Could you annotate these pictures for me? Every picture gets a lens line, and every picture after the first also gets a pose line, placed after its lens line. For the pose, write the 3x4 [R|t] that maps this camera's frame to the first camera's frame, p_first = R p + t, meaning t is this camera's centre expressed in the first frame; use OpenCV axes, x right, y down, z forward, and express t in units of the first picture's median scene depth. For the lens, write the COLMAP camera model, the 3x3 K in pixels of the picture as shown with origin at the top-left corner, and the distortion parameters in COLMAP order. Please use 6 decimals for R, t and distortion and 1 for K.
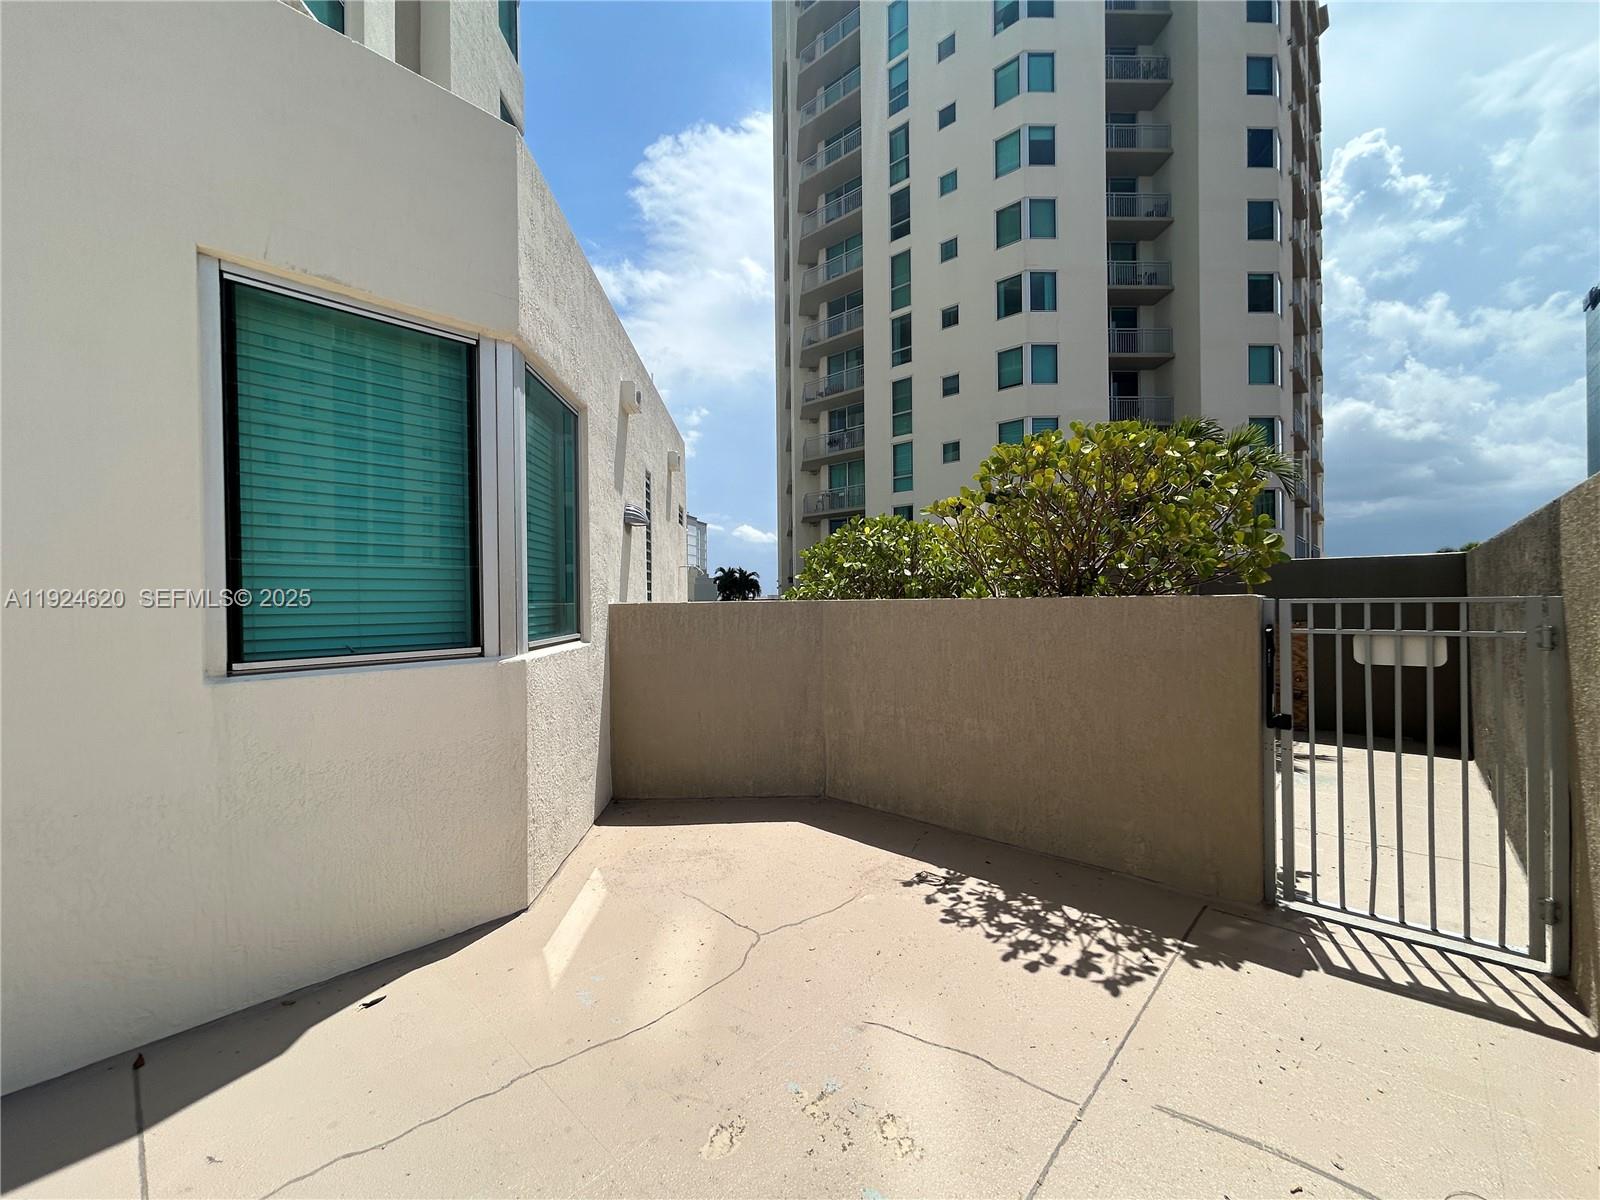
lens RADIAL K [[643.4, 0, 796.8], [0, 643.4, 601.8], [0, 0, 1]] dist [-0.002019, 0.000600]
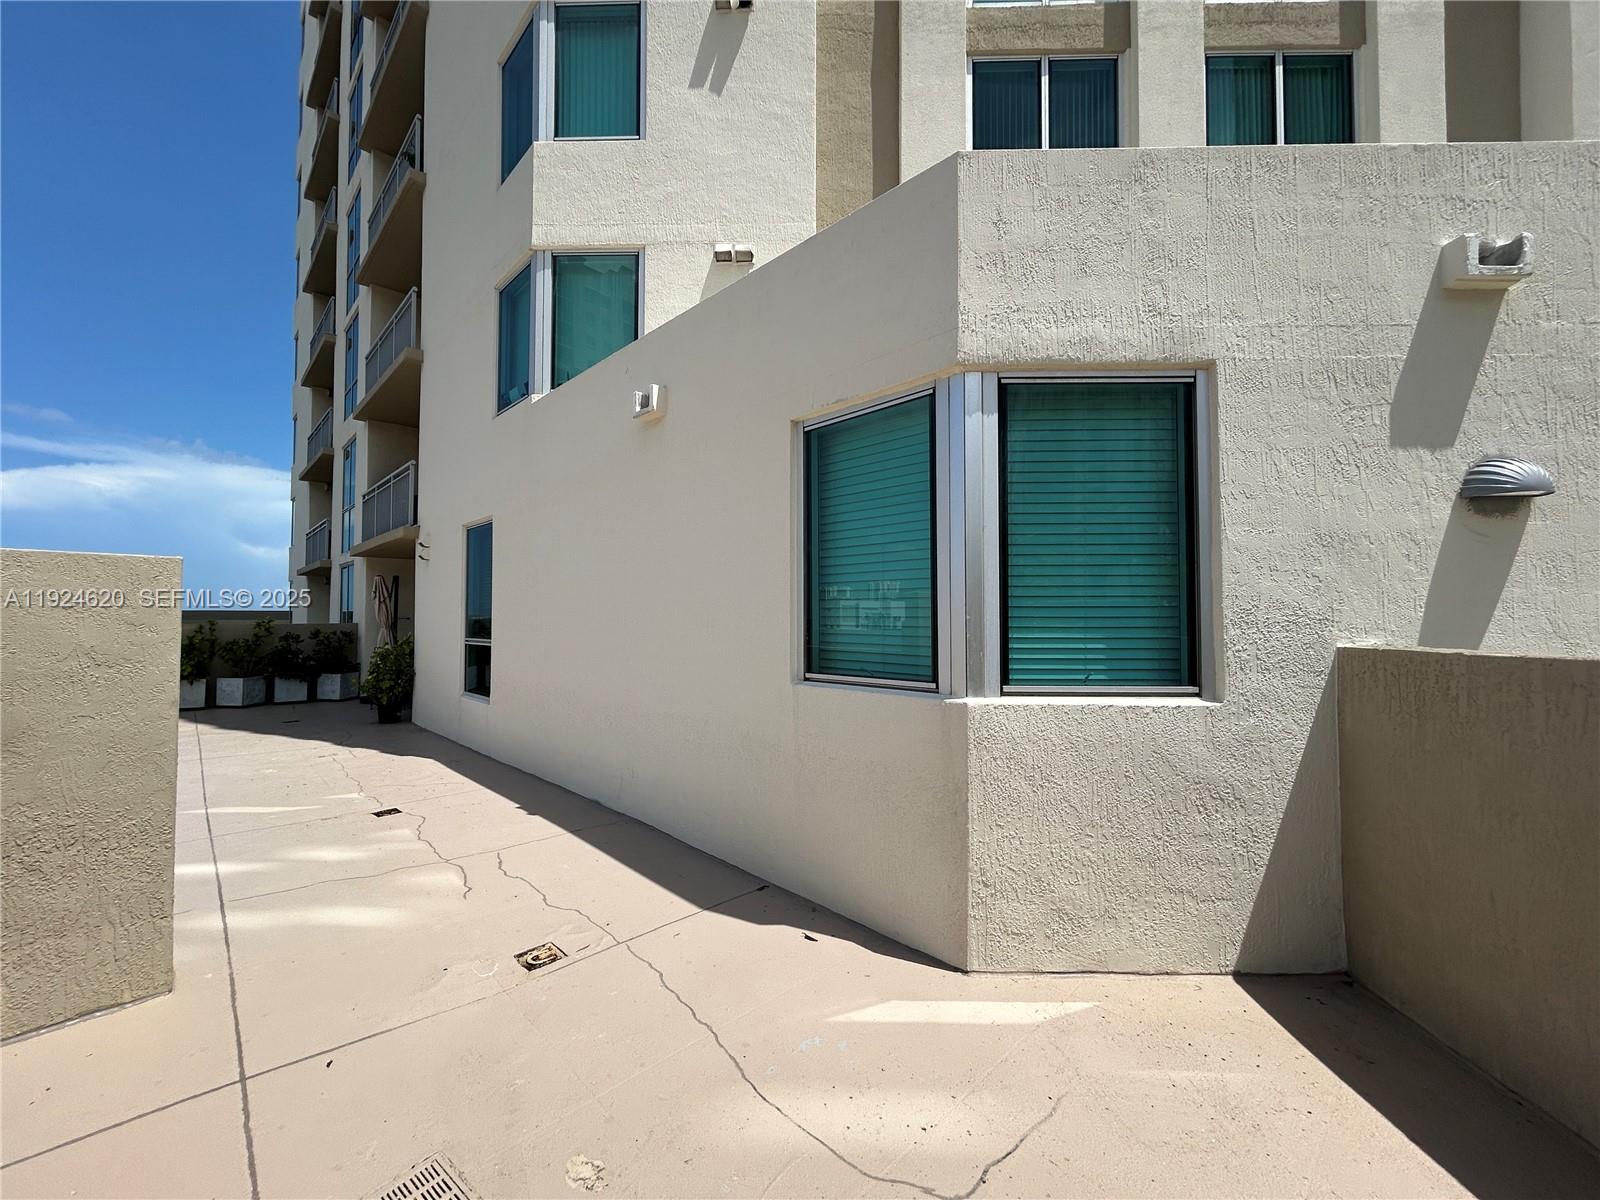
lens RADIAL K [[643.4, 0, 796.9], [0, 643.4, 601.6], [0, 0, 1]] dist [-0.002019, 0.000600]
pose [[-0.062379, -0.016174, -0.997921, 0.549764], [-0.006319, 0.999855, -0.015811, -0.042554], [0.998033, 0.005320, -0.062472, 0.842472]]
